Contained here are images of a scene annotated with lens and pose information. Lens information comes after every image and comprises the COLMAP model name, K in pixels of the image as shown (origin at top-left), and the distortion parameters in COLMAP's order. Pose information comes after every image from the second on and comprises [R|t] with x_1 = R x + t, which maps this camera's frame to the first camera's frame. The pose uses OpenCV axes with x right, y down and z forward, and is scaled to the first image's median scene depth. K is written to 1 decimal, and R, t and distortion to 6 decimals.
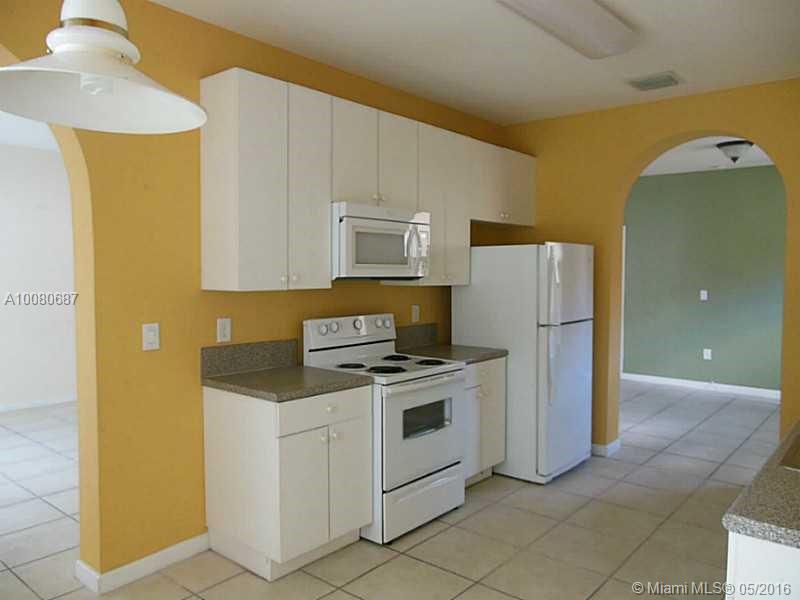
lens RADIAL K [[605.4, 0, 397.3], [0, 605.4, 296.2], [0, 0, 1]] dist [-0.078474, 0.120846]
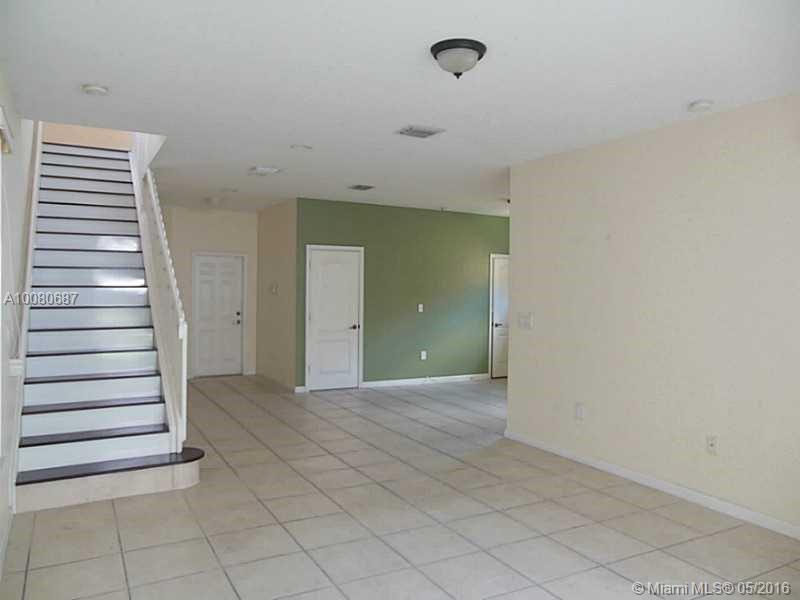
lens RADIAL K [[605.4, 0, 397.3], [0, 605.4, 296.2], [0, 0, 1]] dist [-0.078474, 0.120846]
pose [[0.357696, -0.012251, 0.933758, -0.683973], [0.026642, 0.999641, 0.002910, -0.032064], [-0.933458, 0.023837, 0.357894, 0.597152]]
